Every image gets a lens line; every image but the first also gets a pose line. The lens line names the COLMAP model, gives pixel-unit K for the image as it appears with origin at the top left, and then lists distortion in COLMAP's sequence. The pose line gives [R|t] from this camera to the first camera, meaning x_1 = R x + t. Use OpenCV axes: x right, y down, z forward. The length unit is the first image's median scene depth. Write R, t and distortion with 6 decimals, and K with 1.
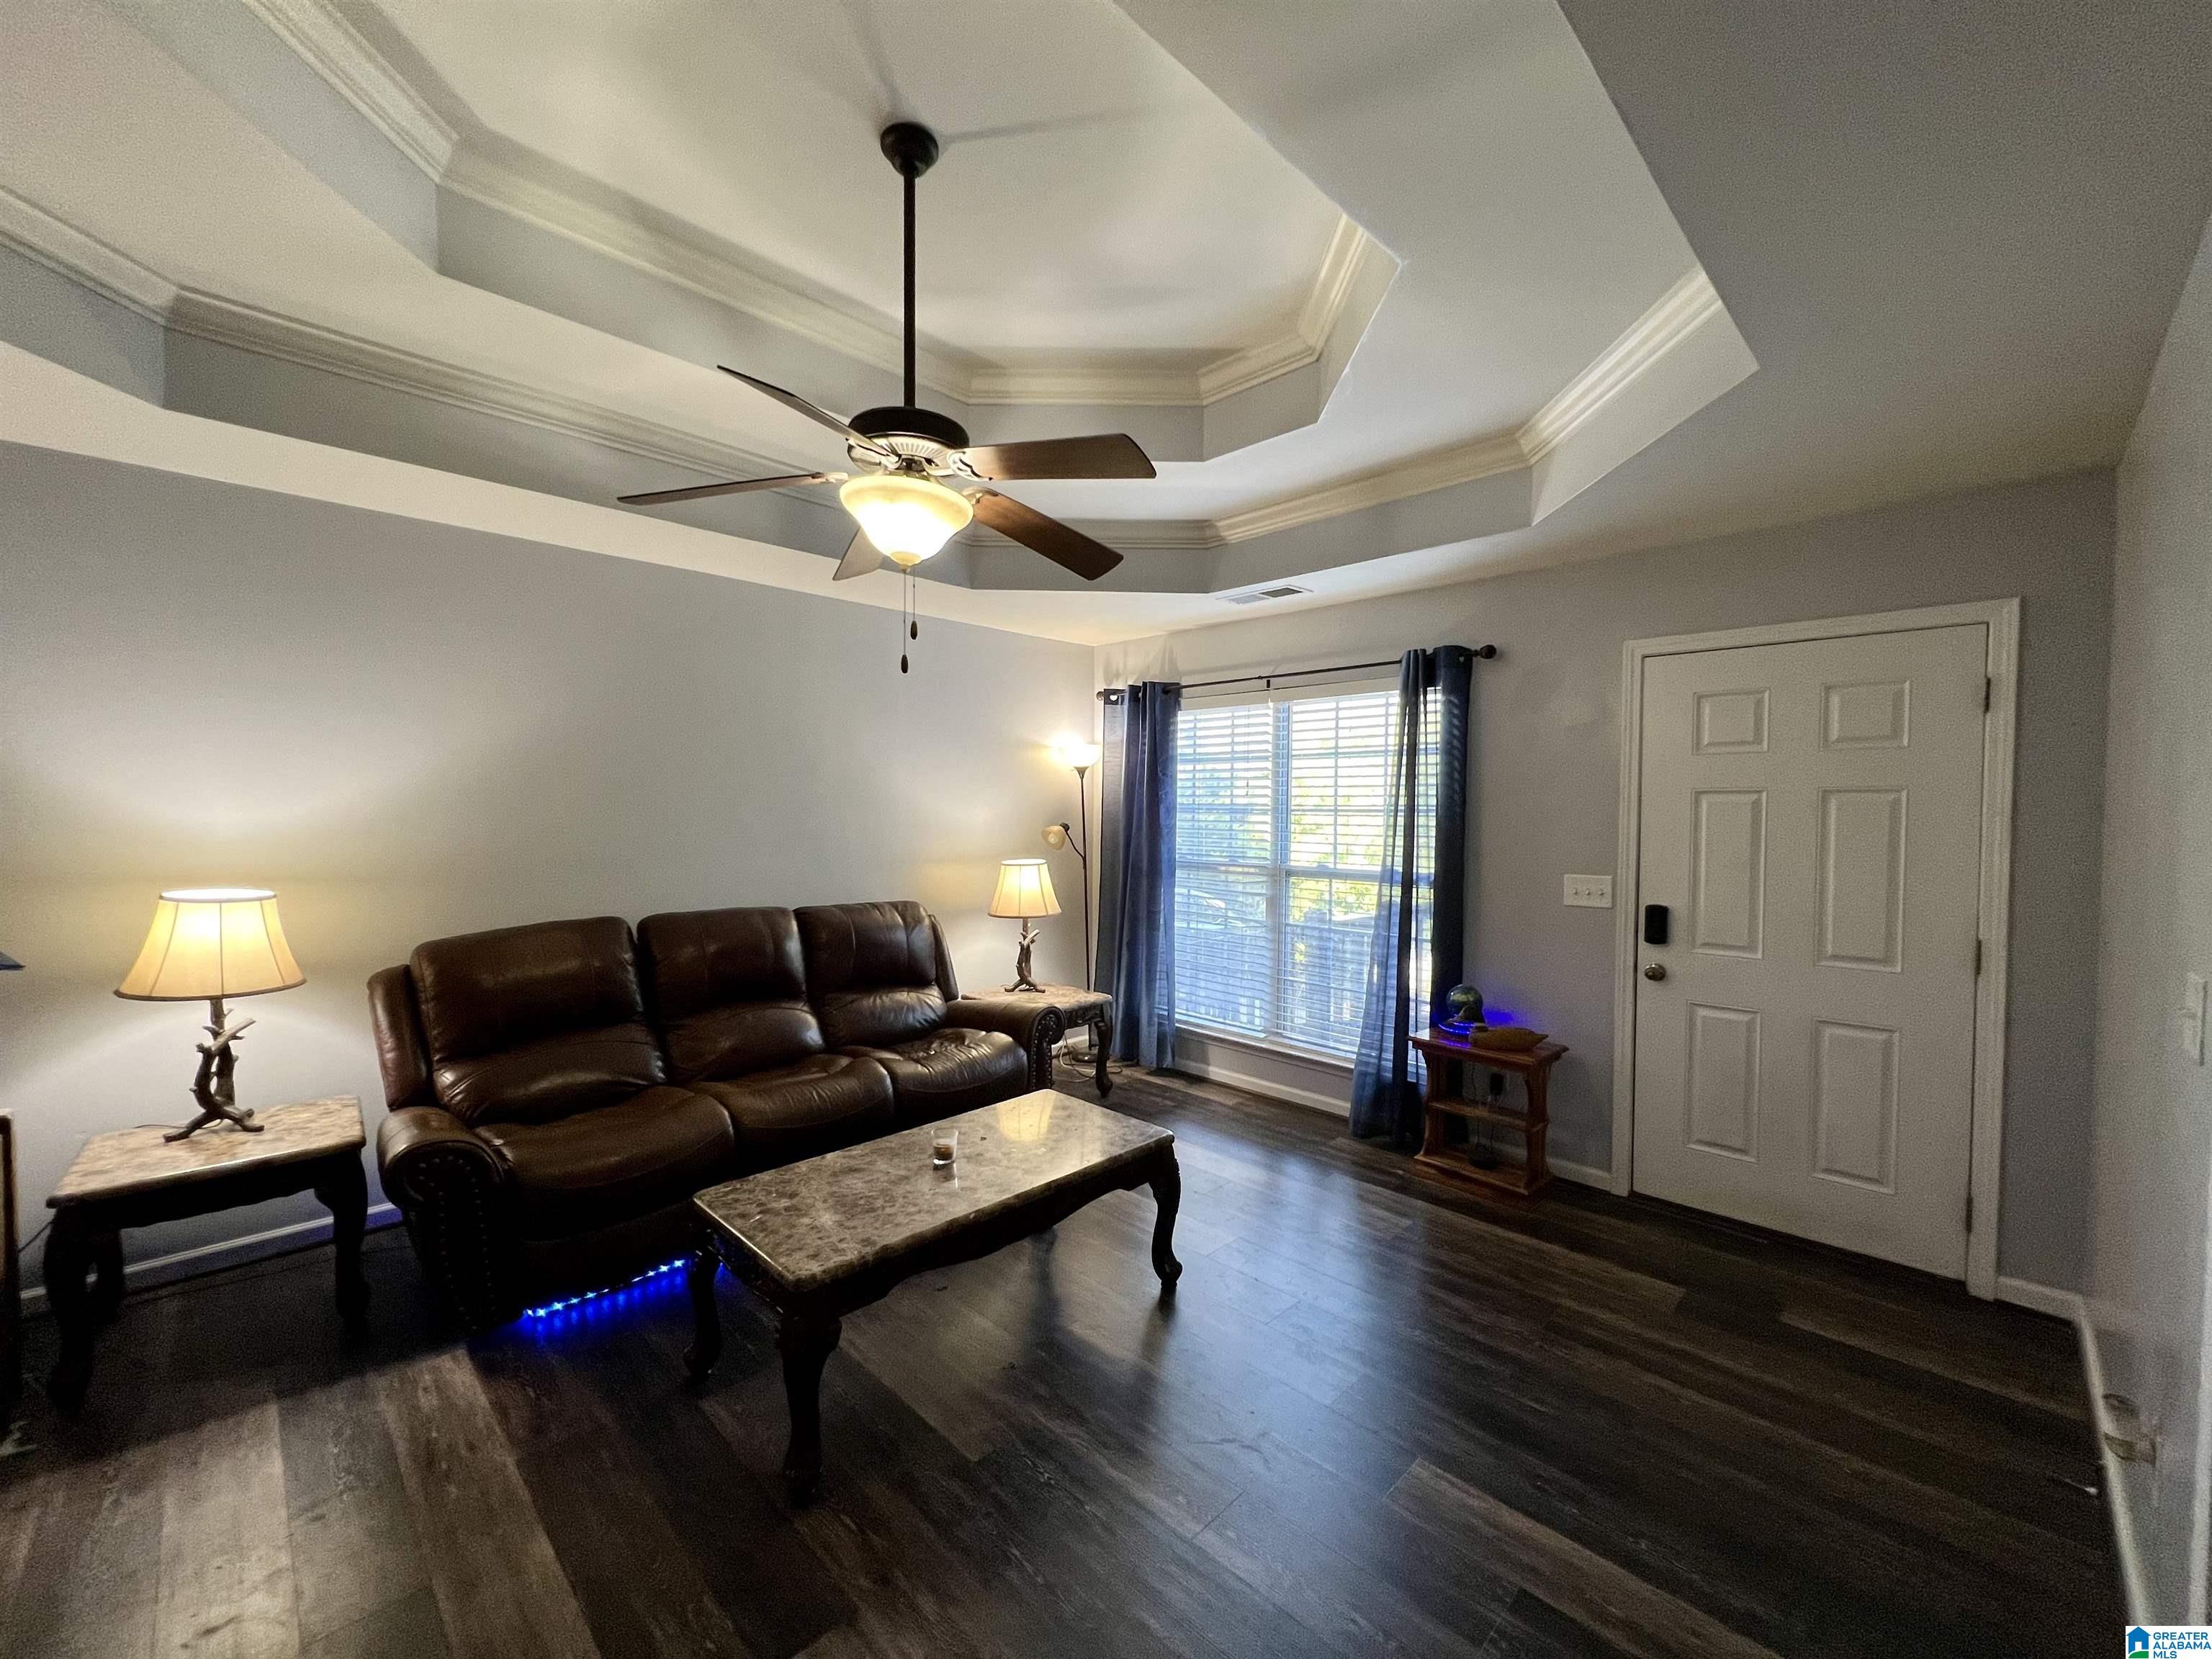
lens RADIAL K [[885.8, 0, 1110.3], [0, 885.8, 828.3], [0, 0, 1]] dist [-0.003596, -0.000306]
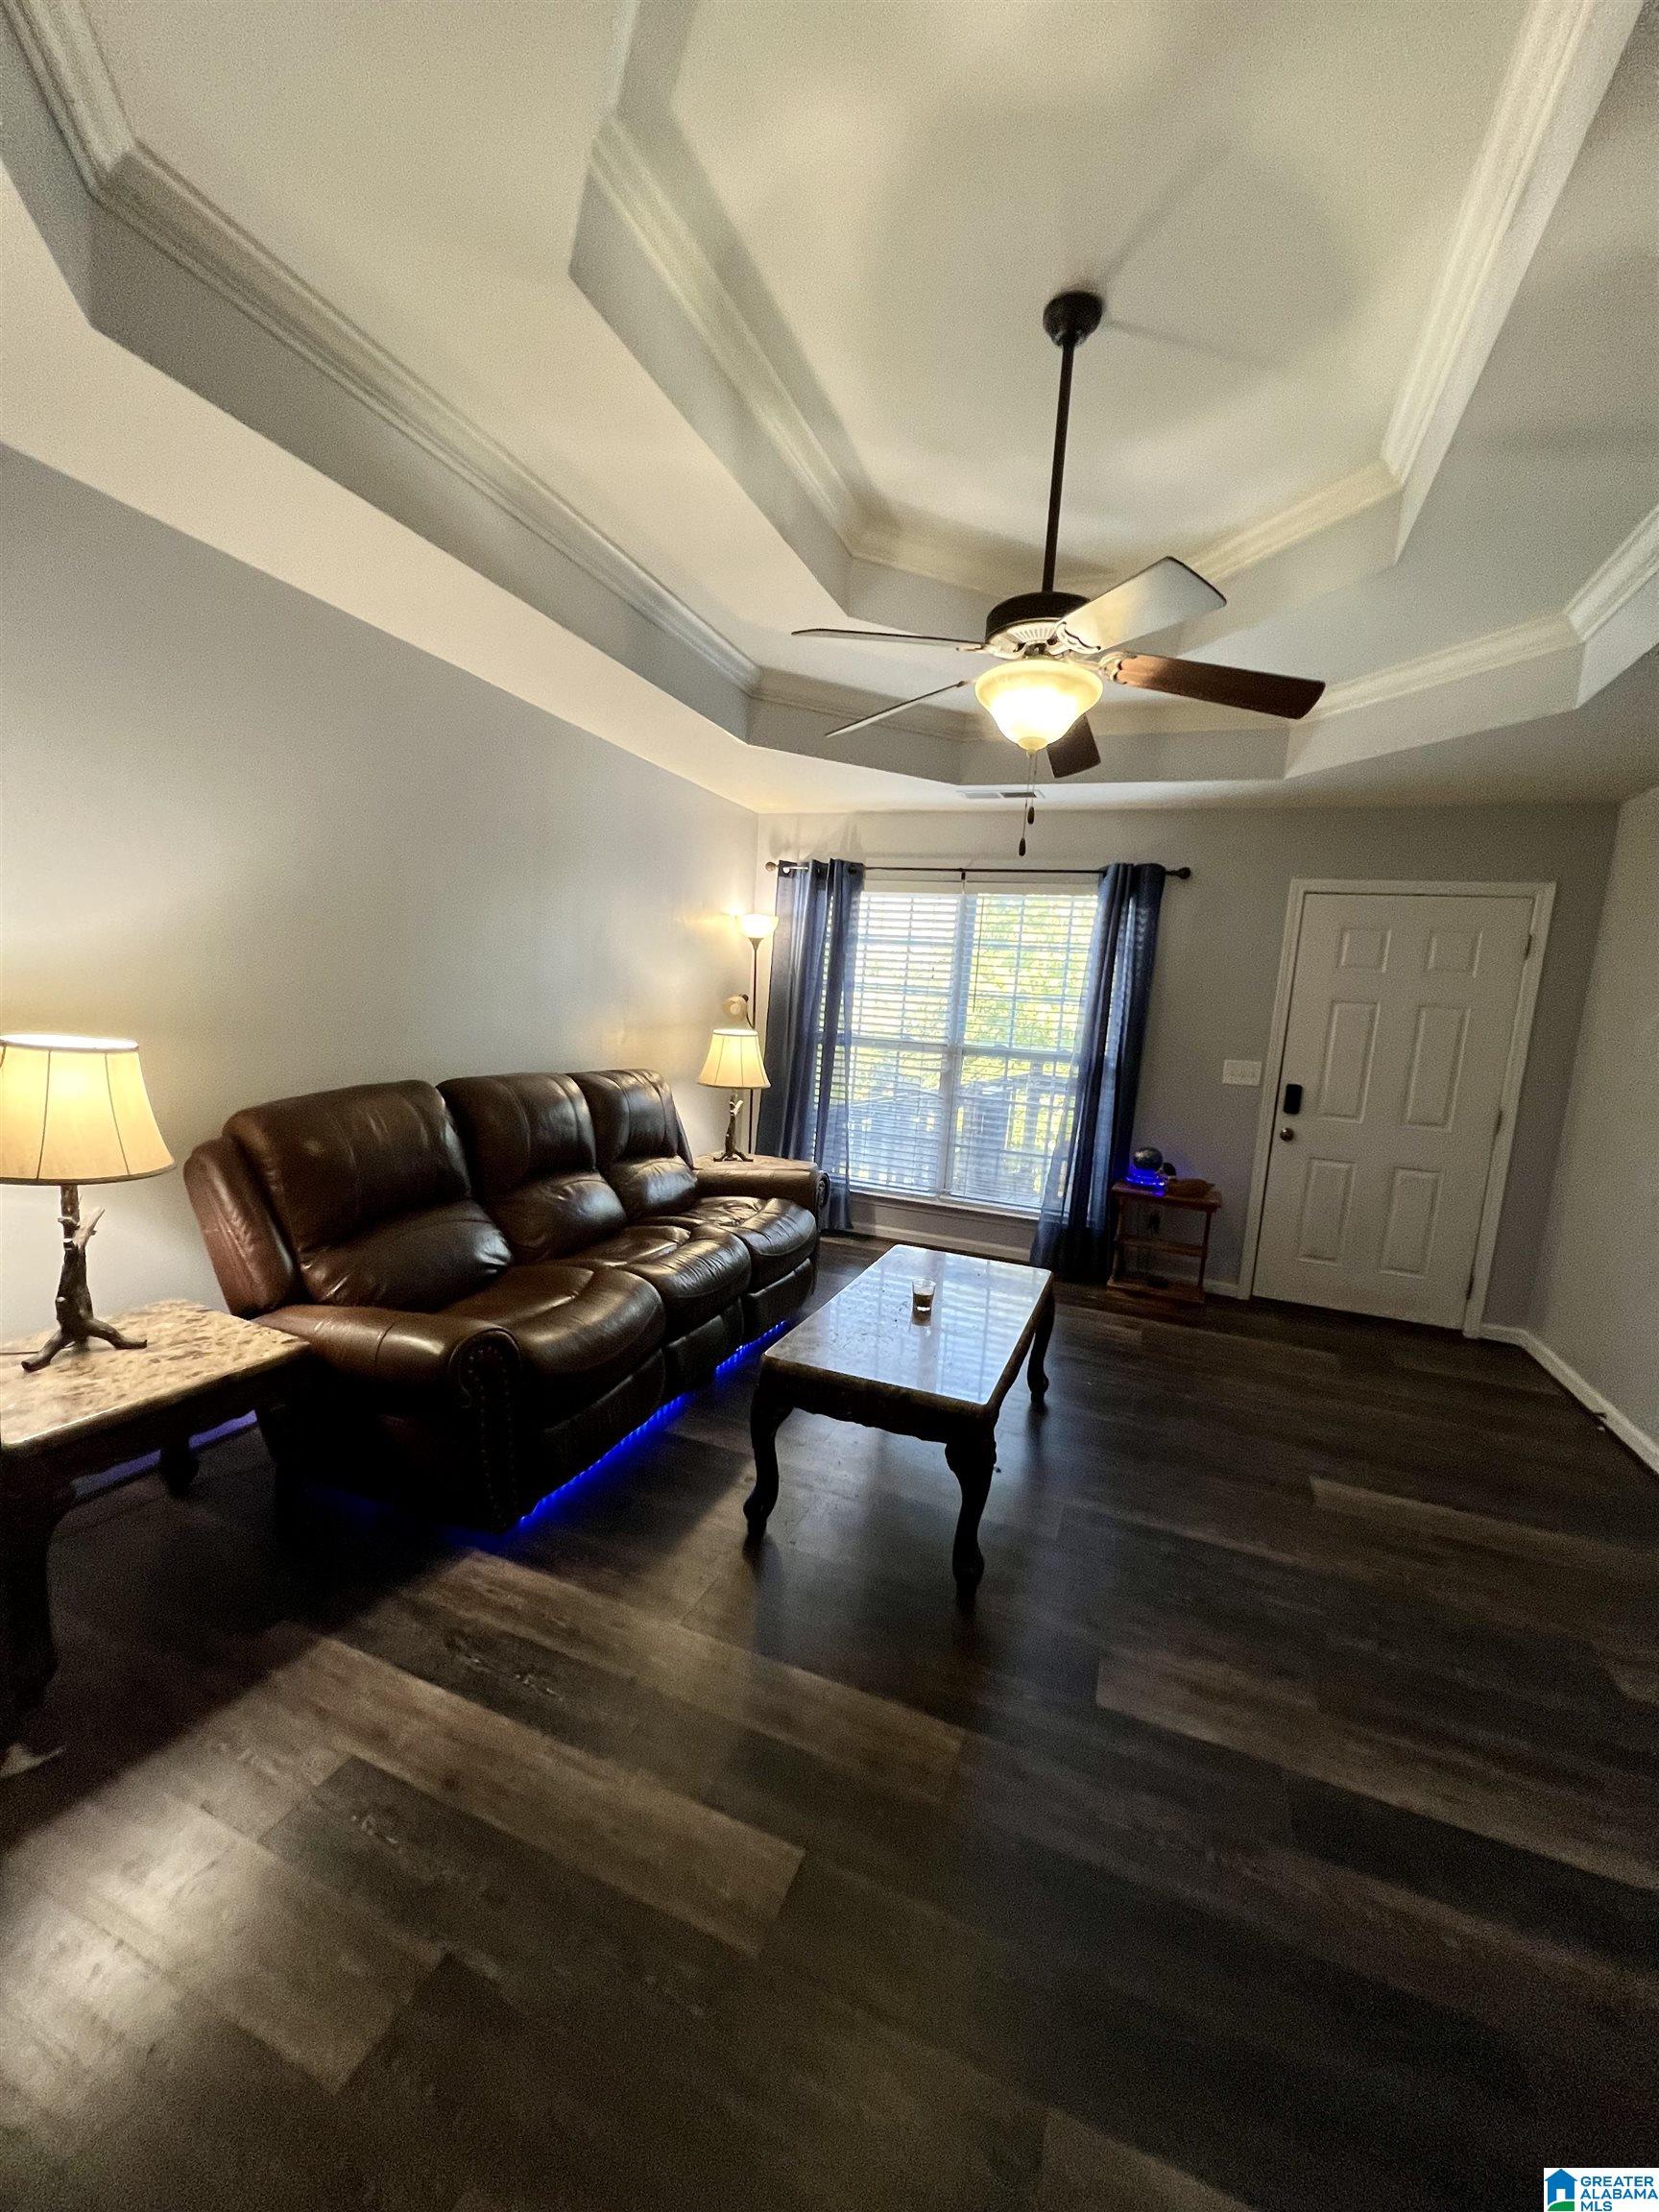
lens RADIAL K [[885.8, 0, 834.0], [0, 885.8, 1114.0], [0, 0, 1]] dist [-0.003596, -0.000306]
pose [[0.918625, 0.000420, 0.395130, -0.463879], [-0.049895, 0.992118, 0.114946, 0.010702], [-0.391967, -0.125307, 0.911405, 0.045757]]
